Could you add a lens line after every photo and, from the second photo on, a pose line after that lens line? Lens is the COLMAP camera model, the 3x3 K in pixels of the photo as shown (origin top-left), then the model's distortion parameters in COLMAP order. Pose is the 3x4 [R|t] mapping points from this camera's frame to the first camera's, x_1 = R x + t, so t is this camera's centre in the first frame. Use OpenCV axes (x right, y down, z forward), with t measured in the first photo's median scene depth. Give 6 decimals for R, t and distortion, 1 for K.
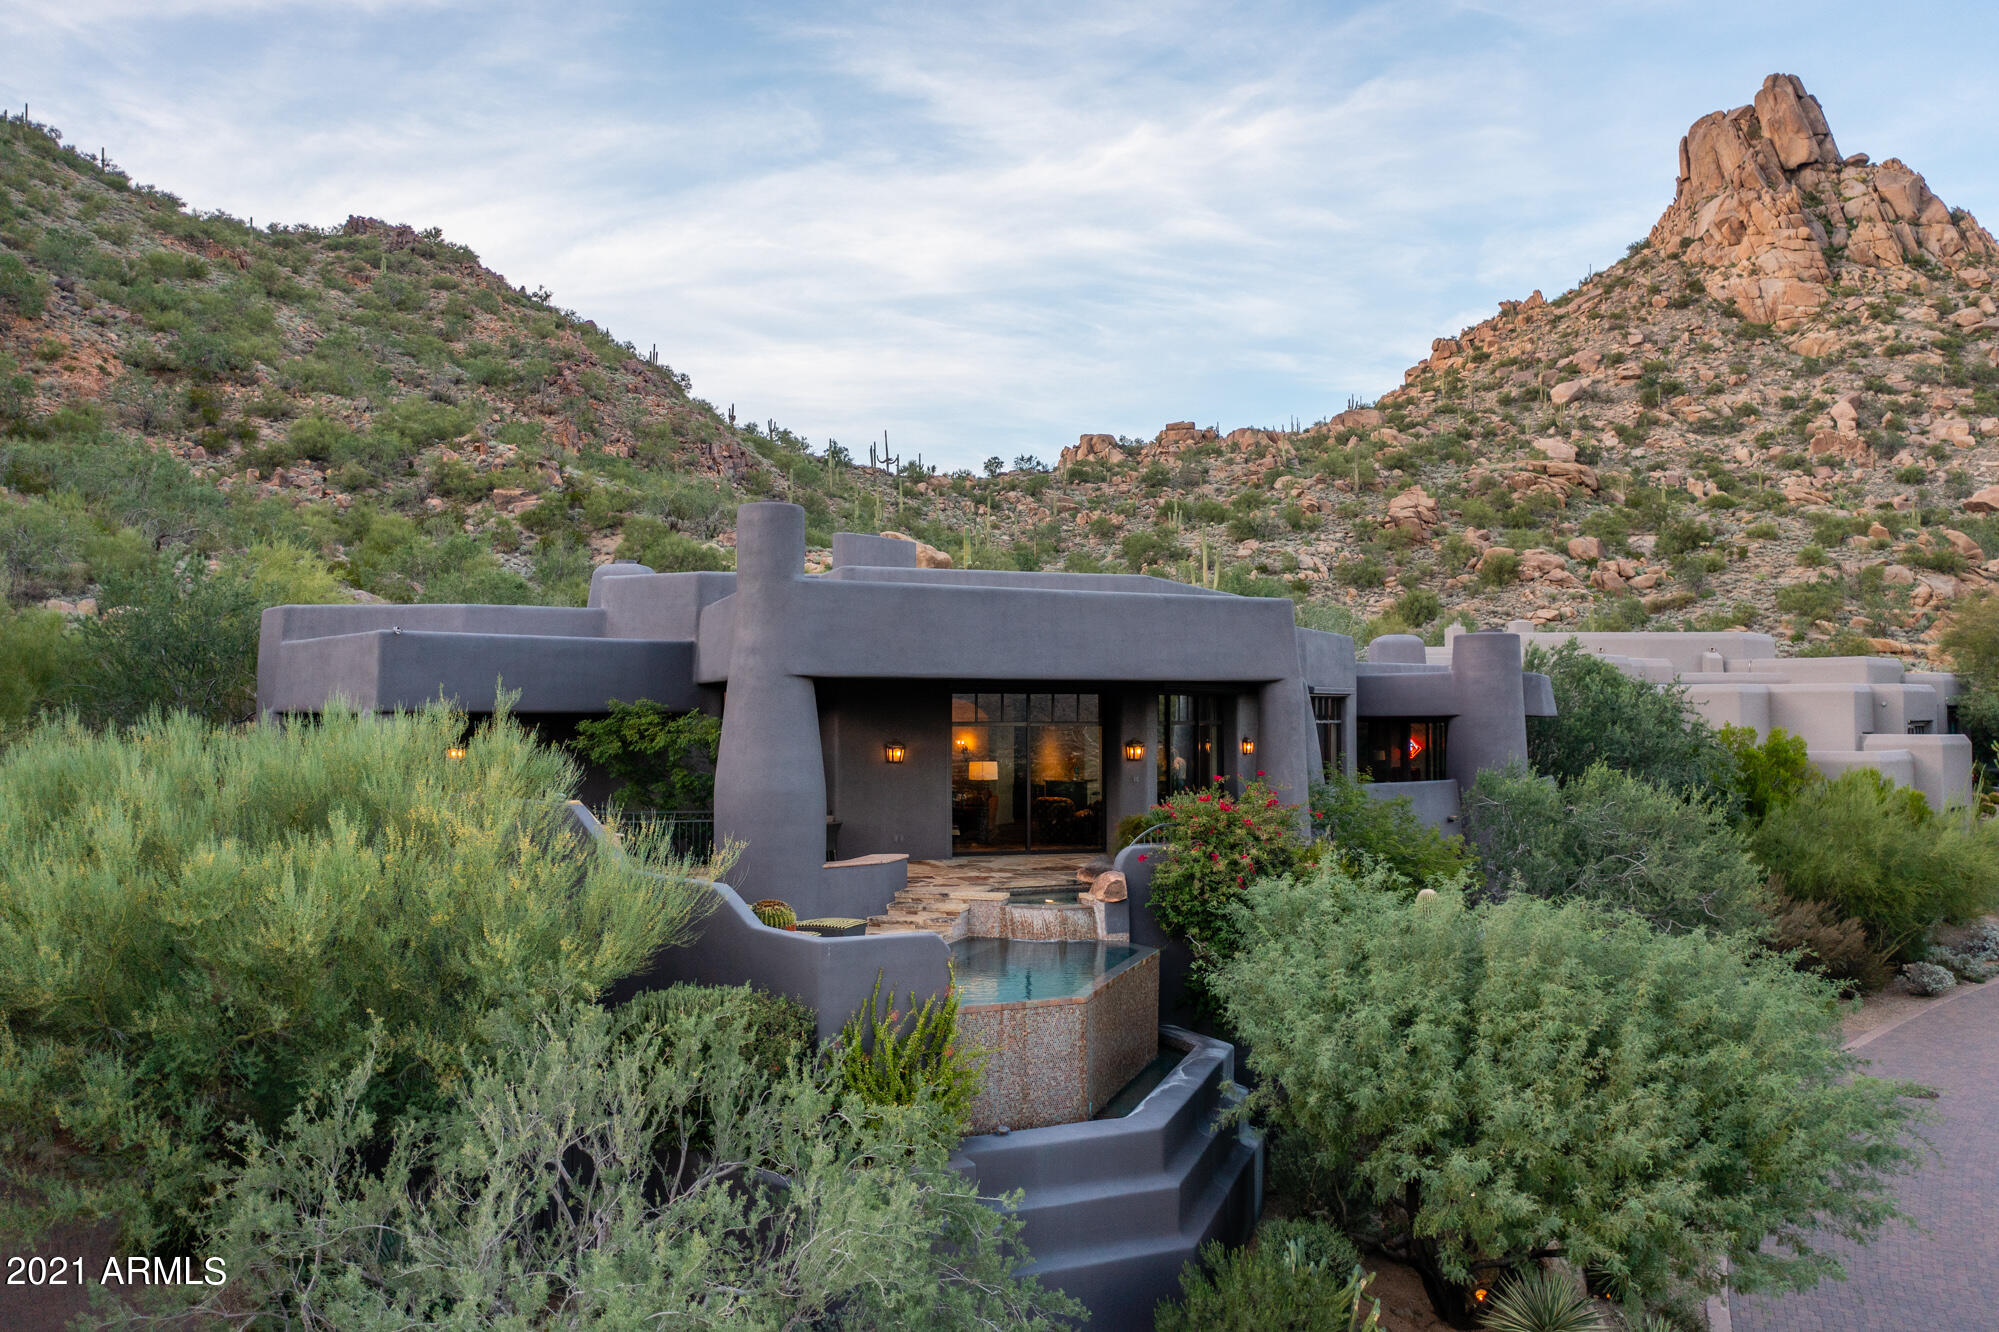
lens RADIAL K [[1639.1, 0, 999.5], [0, 1639.1, 666.0], [0, 0, 1]] dist [0.011505, 0.003210]
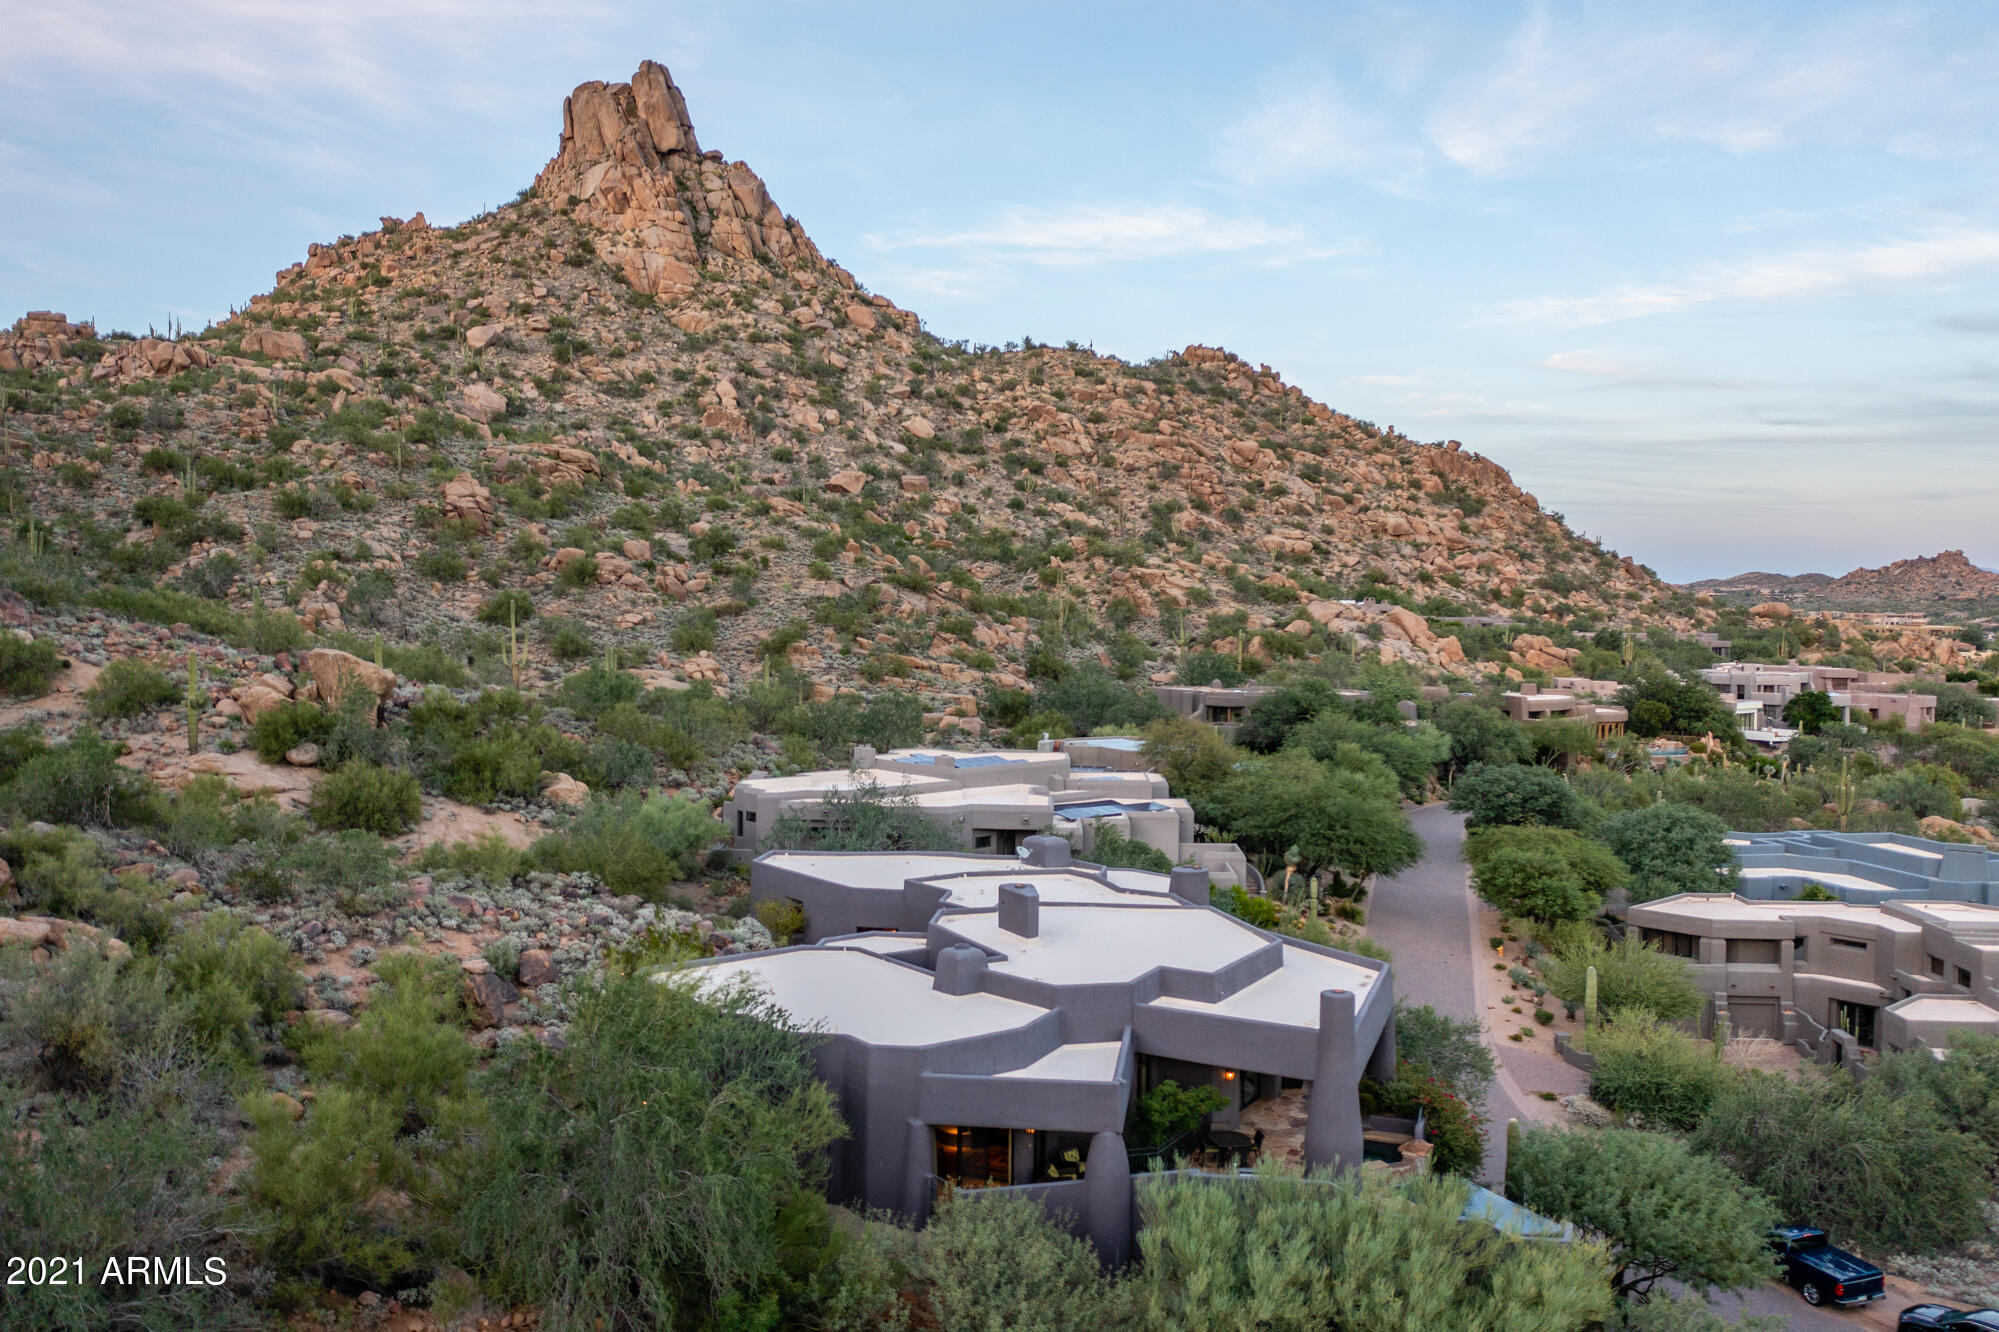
lens RADIAL K [[1639.1, 0, 999.5], [0, 1639.1, 666.0], [0, 0, 1]] dist [0.011505, 0.003210]
pose [[0.742054, -0.021050, 0.670009, -0.114750], [-0.033420, 0.997102, 0.068340, -0.040575], [-0.669506, -0.073104, 0.739201, -0.005852]]
